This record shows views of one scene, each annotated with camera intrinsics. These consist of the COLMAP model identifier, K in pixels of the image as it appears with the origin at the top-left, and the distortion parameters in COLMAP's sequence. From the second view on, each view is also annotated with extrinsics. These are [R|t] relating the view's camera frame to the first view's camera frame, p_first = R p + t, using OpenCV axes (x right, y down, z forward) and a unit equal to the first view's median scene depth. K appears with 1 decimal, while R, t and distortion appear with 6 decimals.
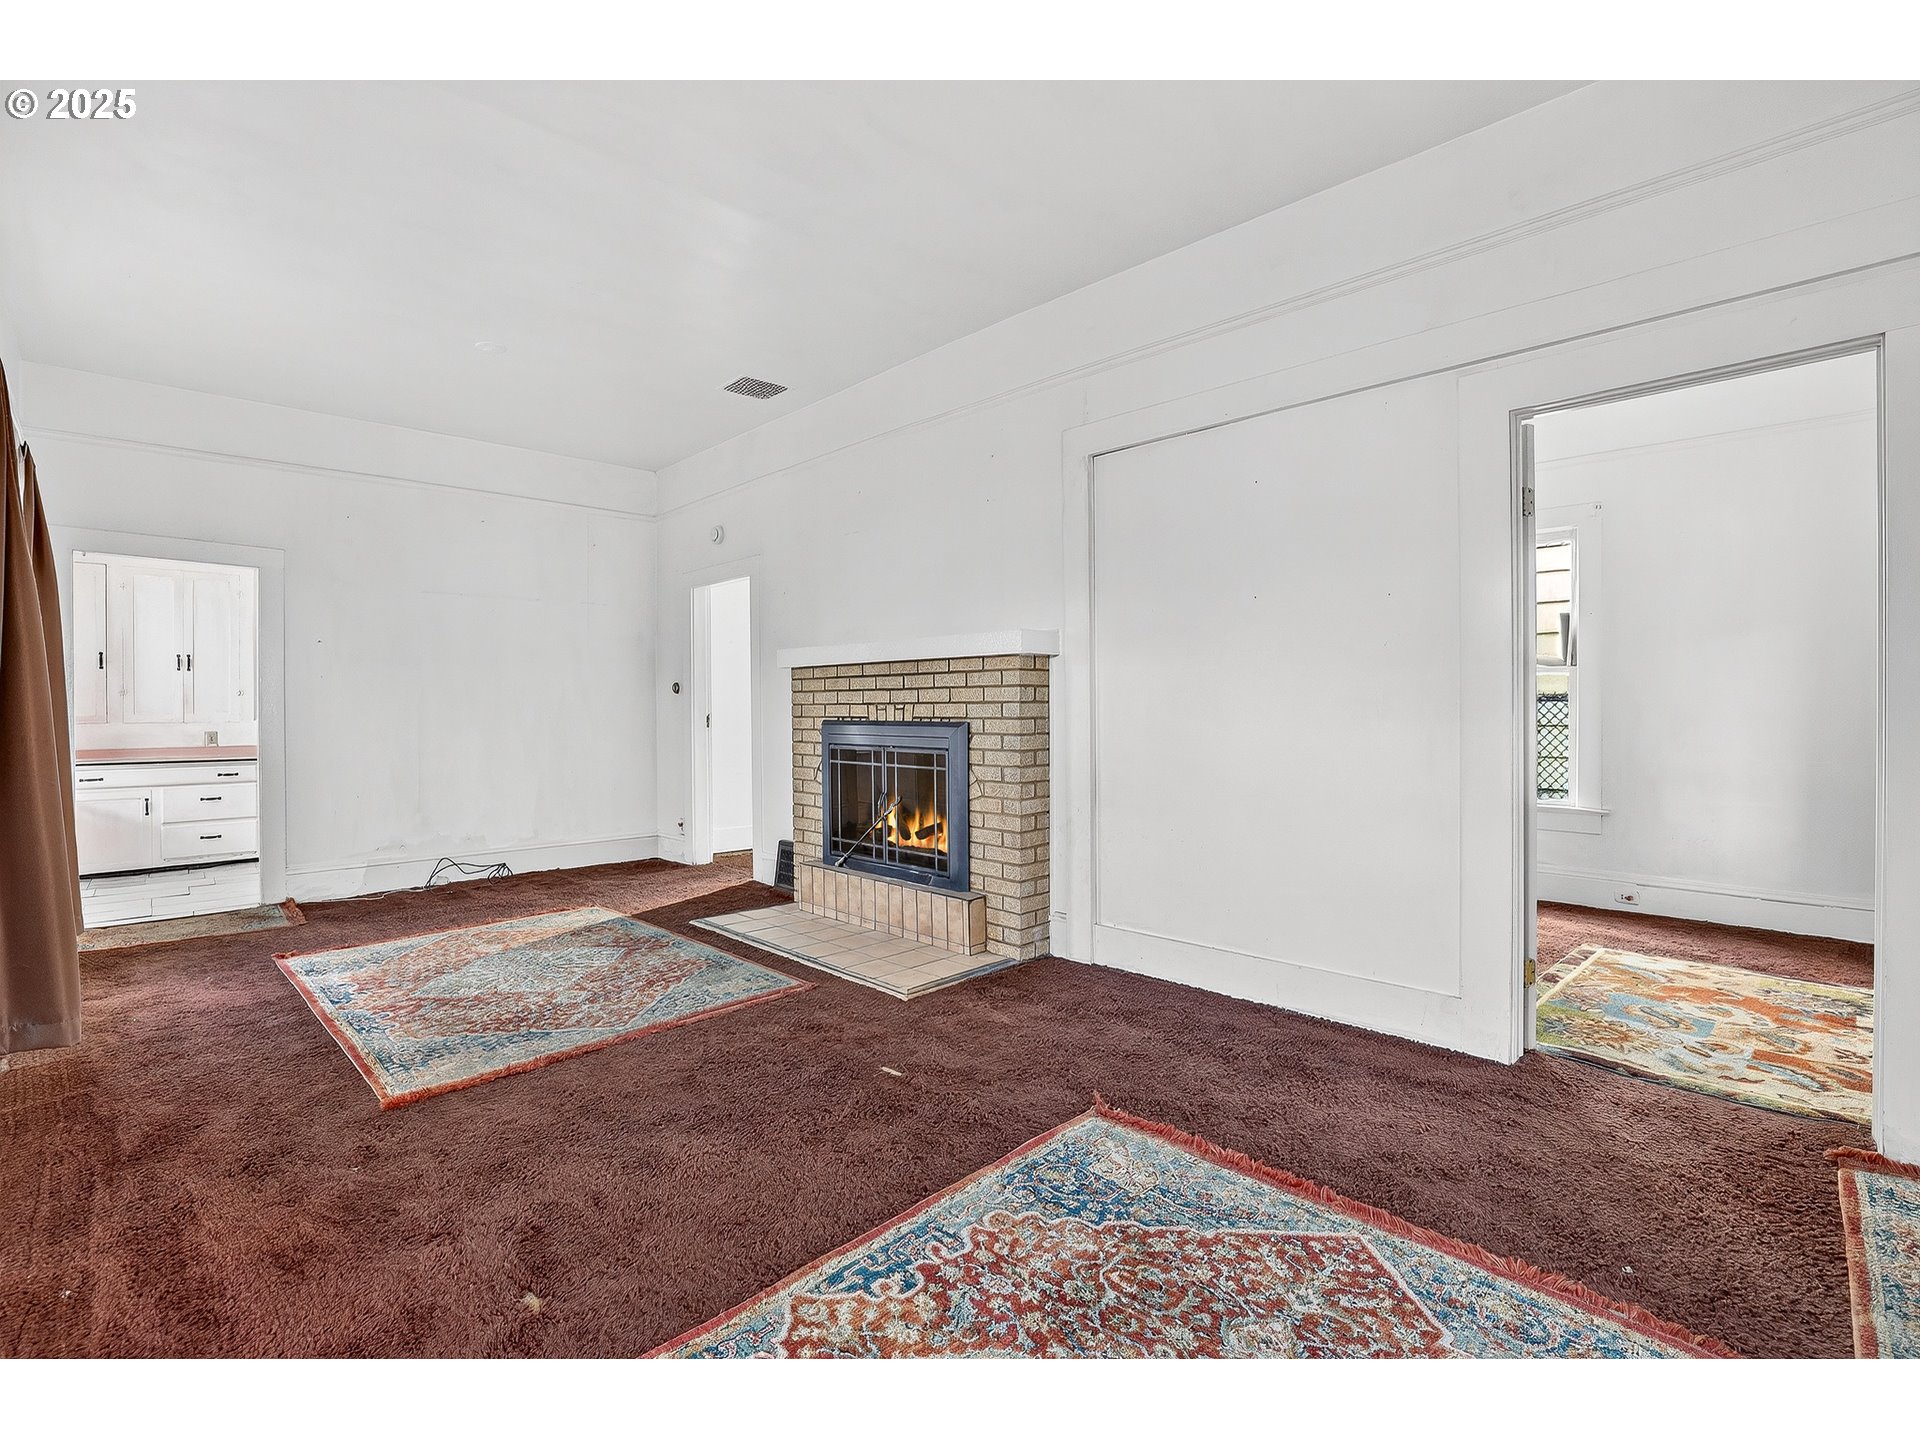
lens RADIAL K [[875.2, 0, 950.3], [0, 875.2, 717.0], [0, 0, 1]] dist [-0.021028, 0.000639]
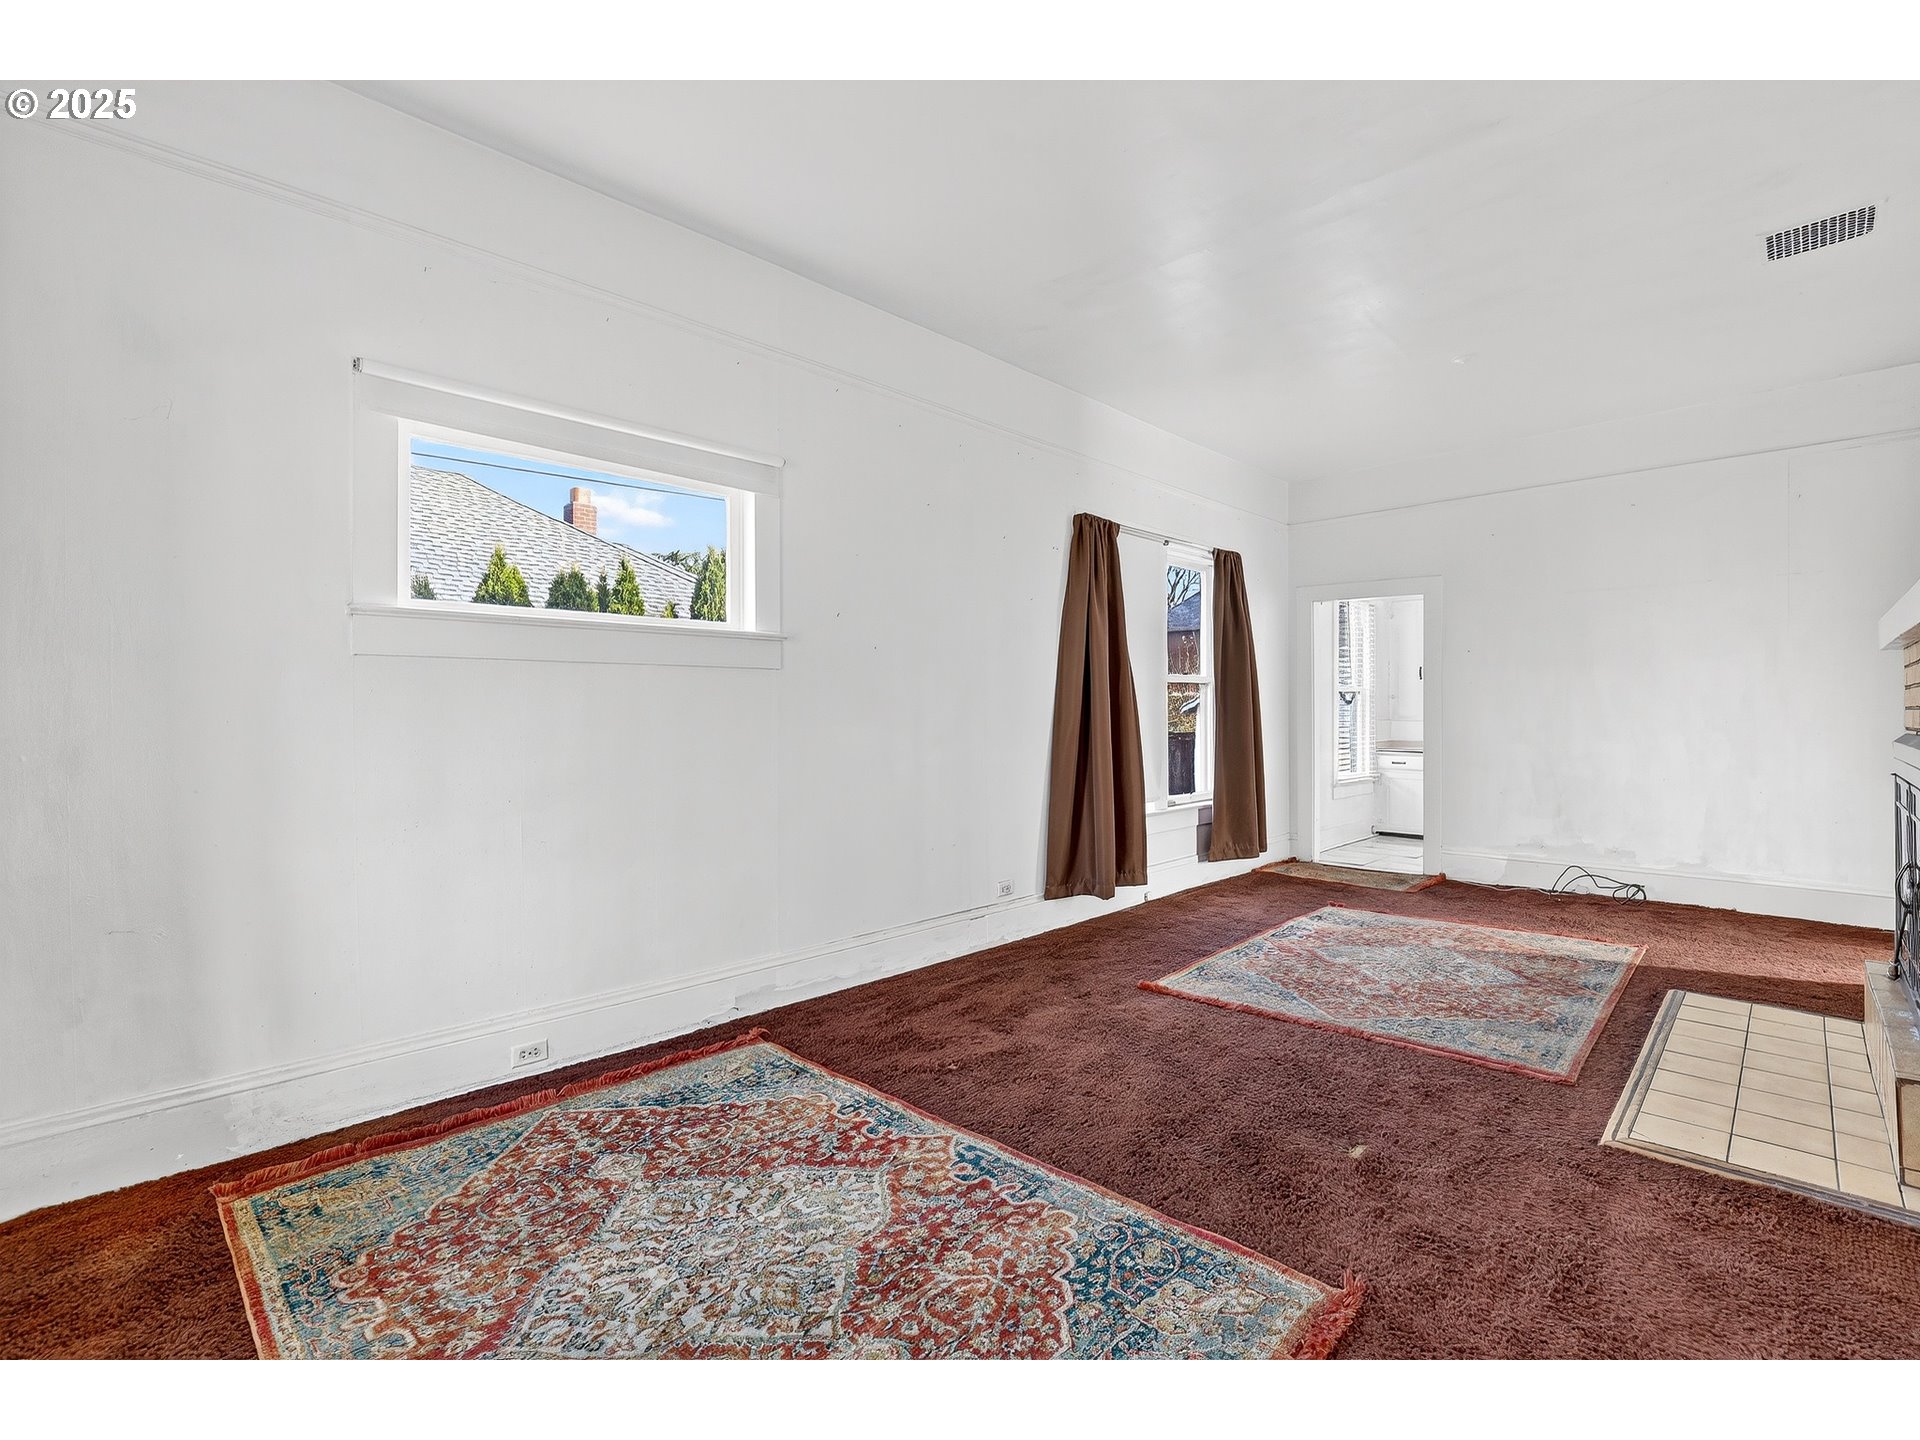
lens RADIAL K [[875.2, 0, 950.5], [0, 875.2, 715.2], [0, 0, 1]] dist [-0.021028, 0.000639]
pose [[0.012834, 0.002562, -0.999914, 0.634920], [-0.004735, 0.999986, 0.002502, -0.006840], [0.999906, 0.004702, 0.012846, 0.507919]]
